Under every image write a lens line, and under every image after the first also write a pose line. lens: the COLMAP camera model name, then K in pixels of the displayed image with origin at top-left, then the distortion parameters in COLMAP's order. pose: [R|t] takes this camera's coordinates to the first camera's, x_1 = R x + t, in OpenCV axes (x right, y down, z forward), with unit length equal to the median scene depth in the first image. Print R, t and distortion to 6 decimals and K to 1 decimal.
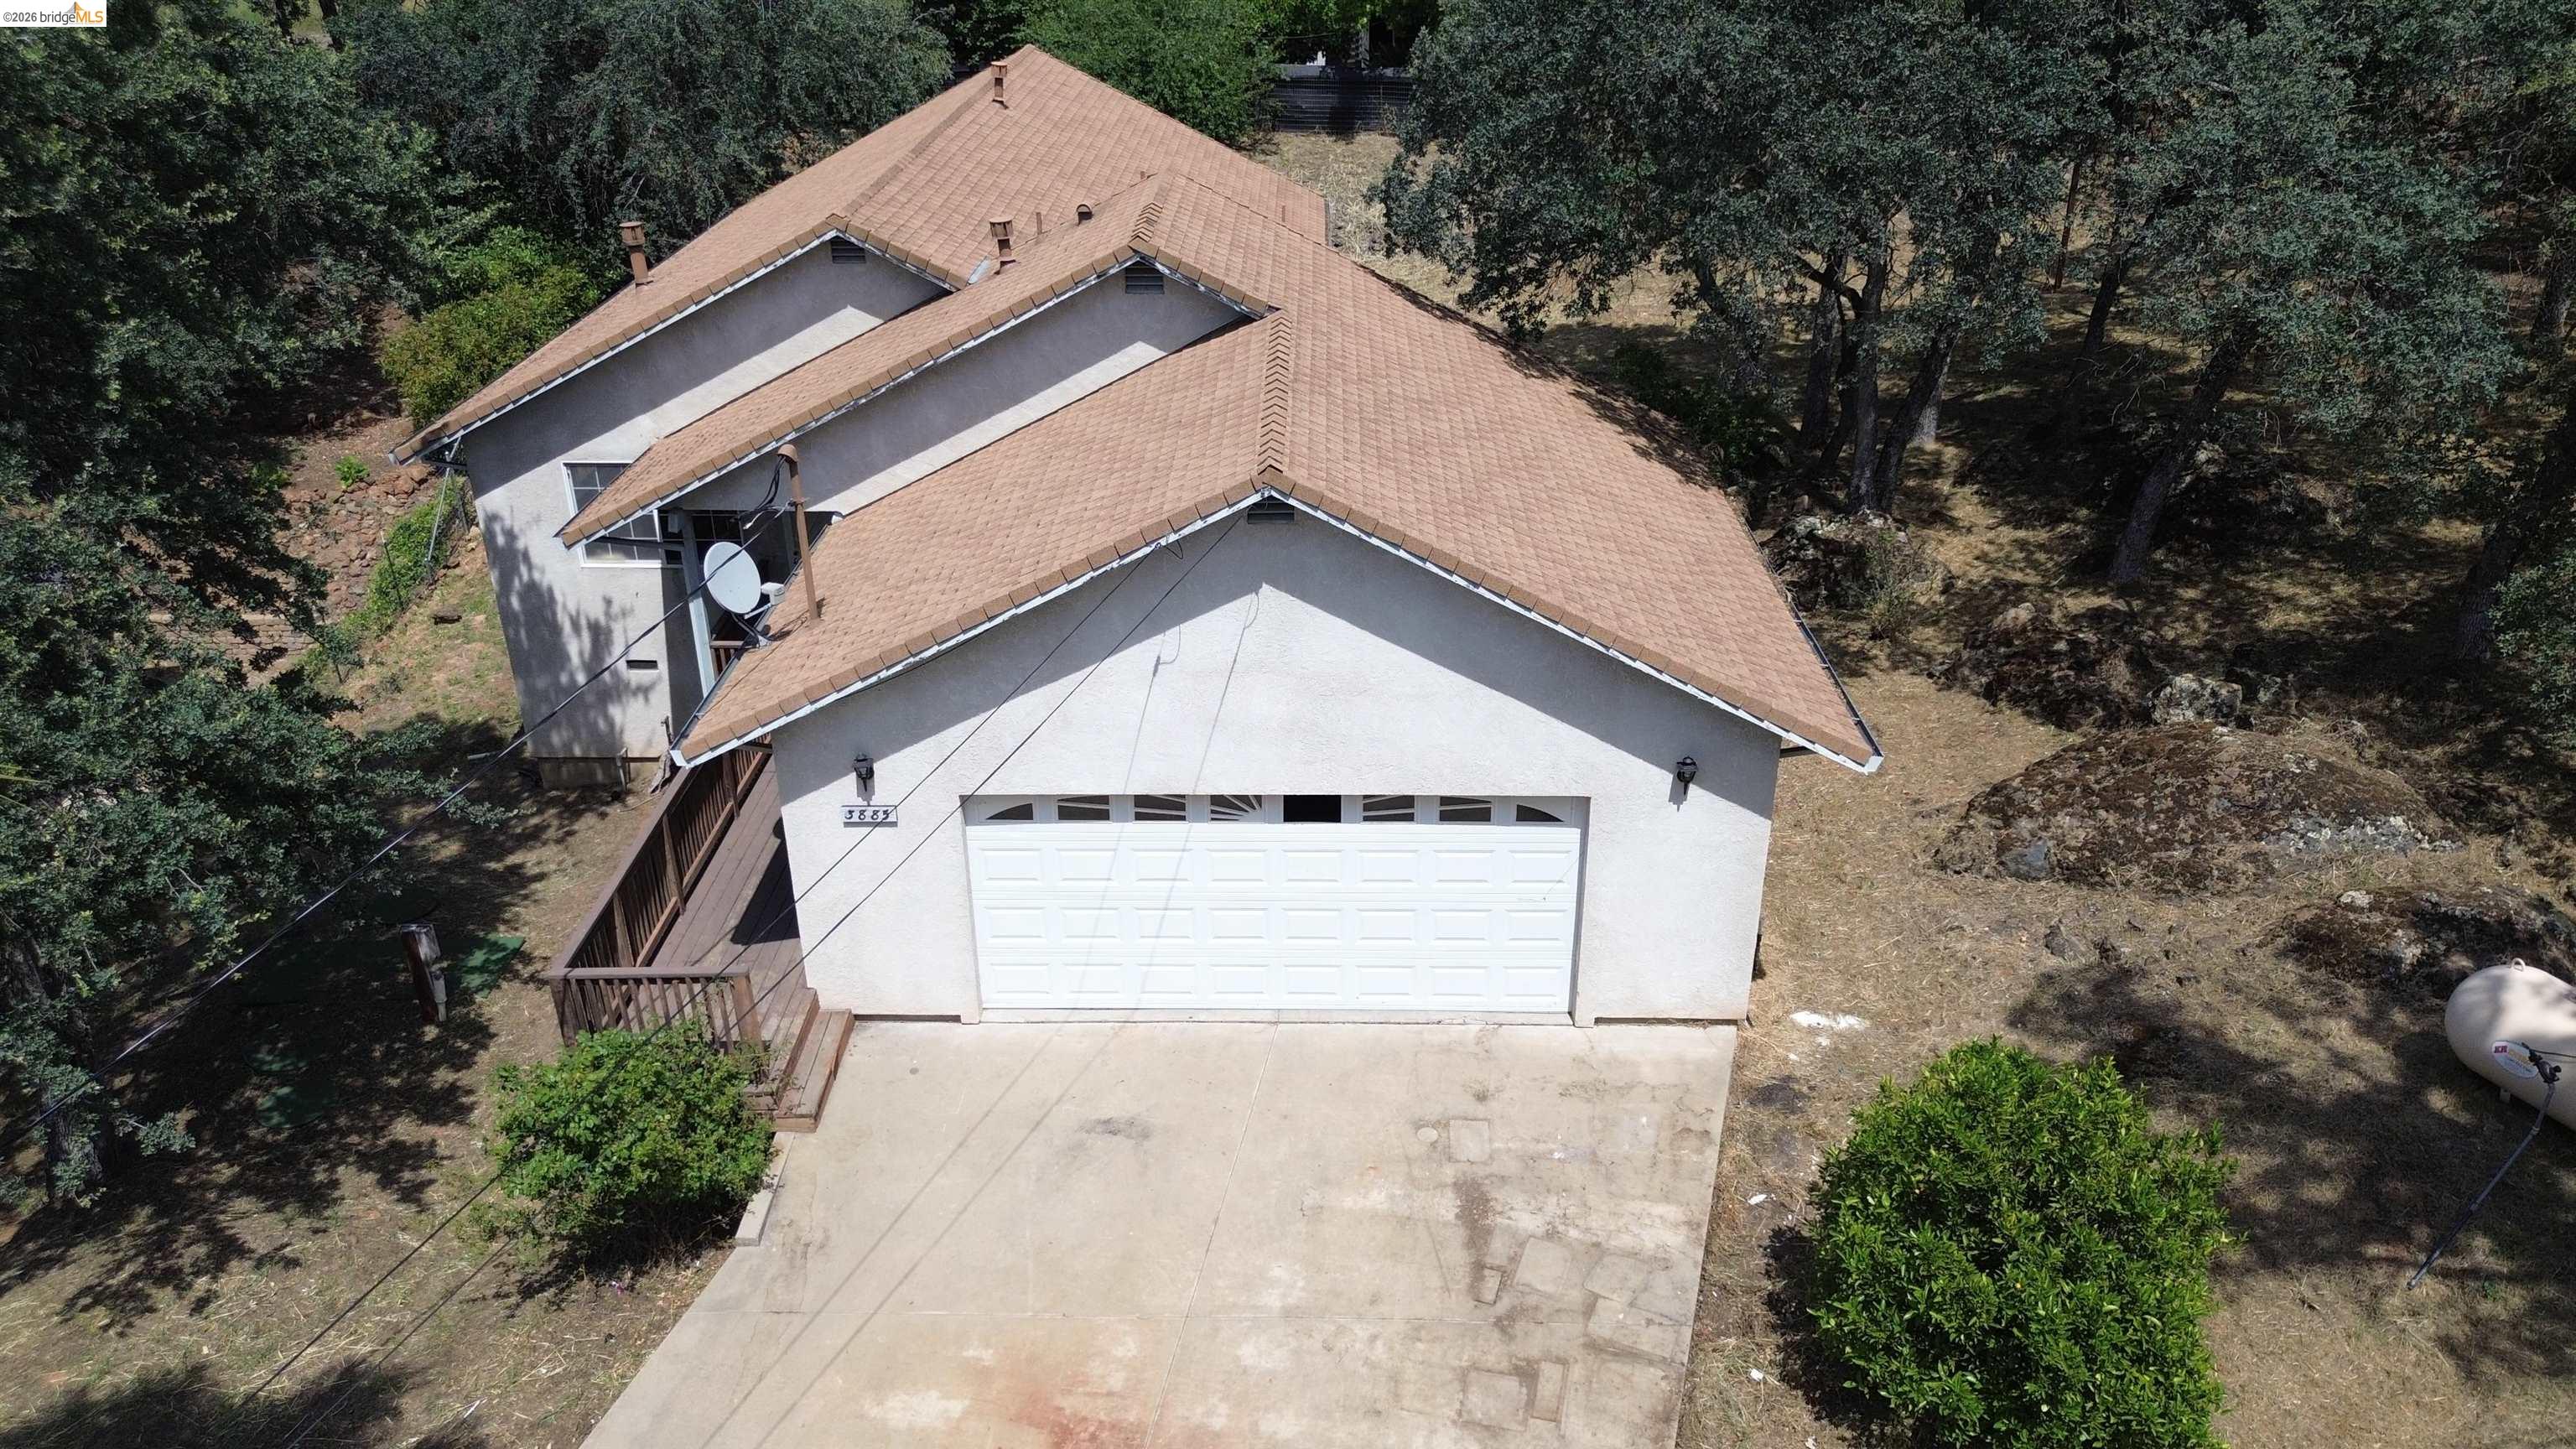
lens RADIAL K [[1872.4, 0, 1275.1], [0, 1872.4, 735.7], [0, 0, 1]] dist [0.028592, -0.025719]
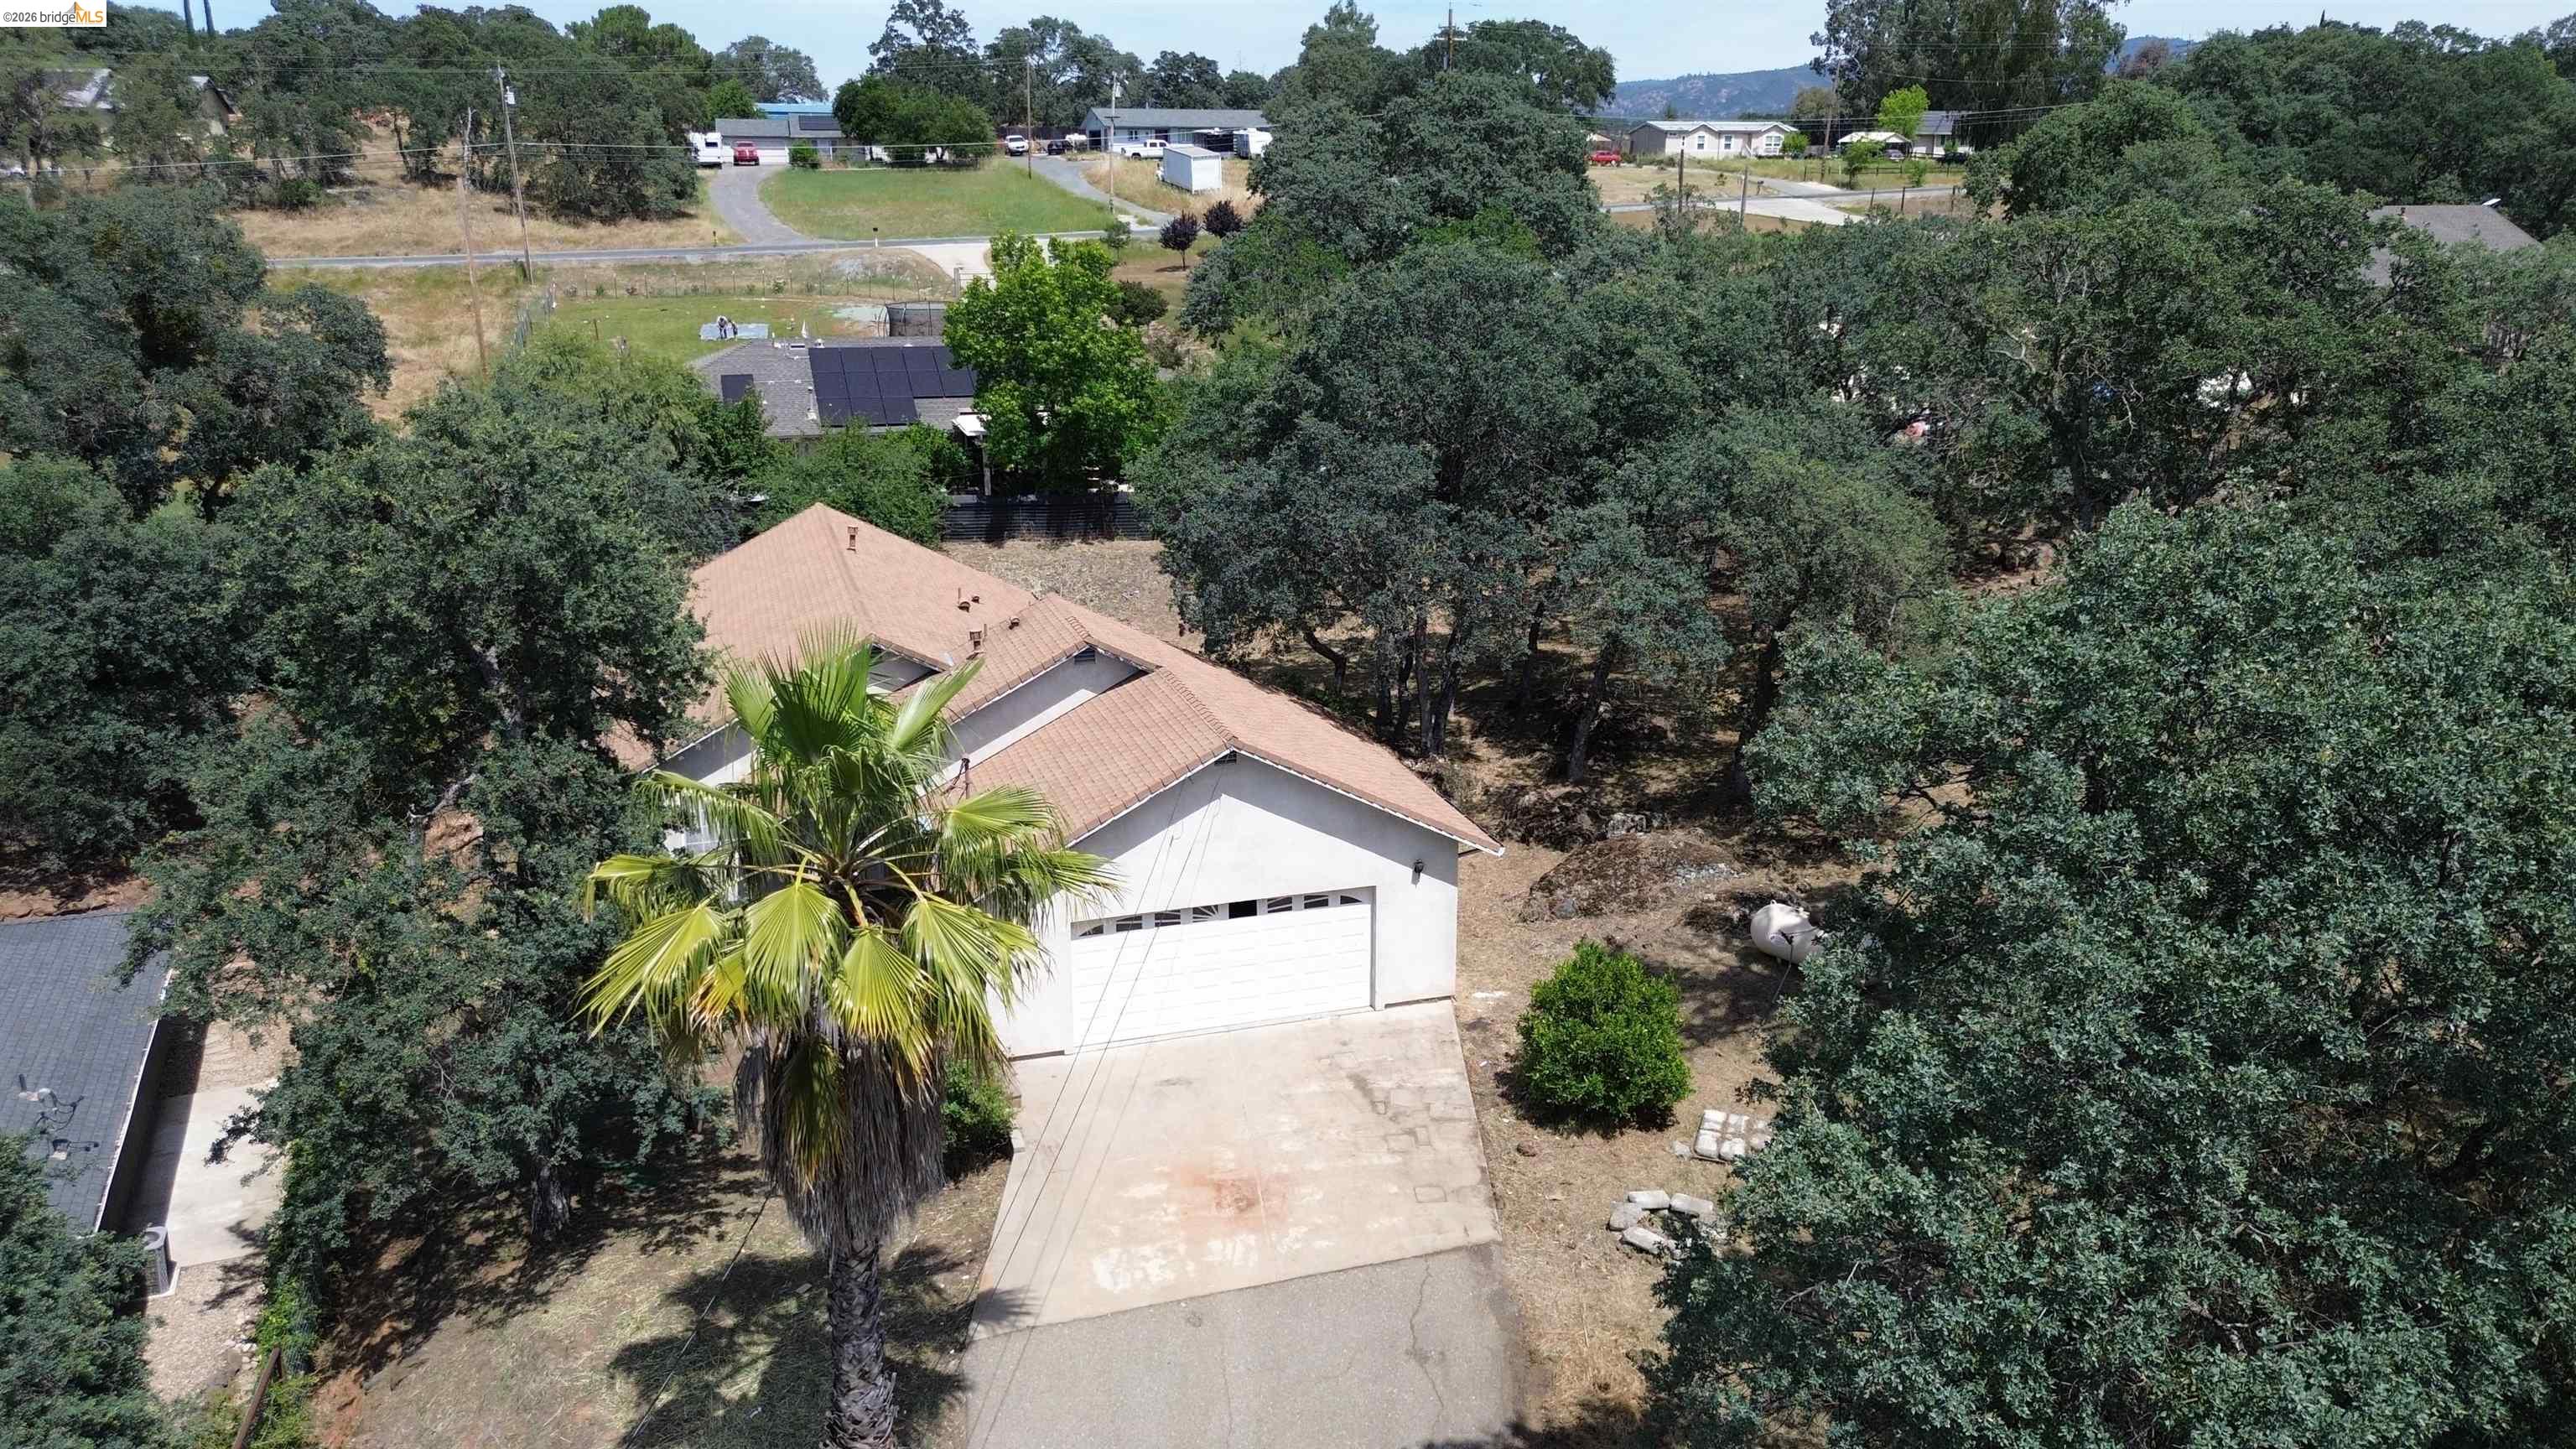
lens RADIAL K [[1872.4, 0, 1297.5], [0, 1872.4, 713.1], [0, 0, 1]] dist [0.028592, -0.025719]
pose [[0.947072, -0.082881, 0.310137, -0.498384], [0.139519, 0.976354, -0.165131, 0.163224], [-0.289118, 0.199661, 0.936241, -0.873522]]
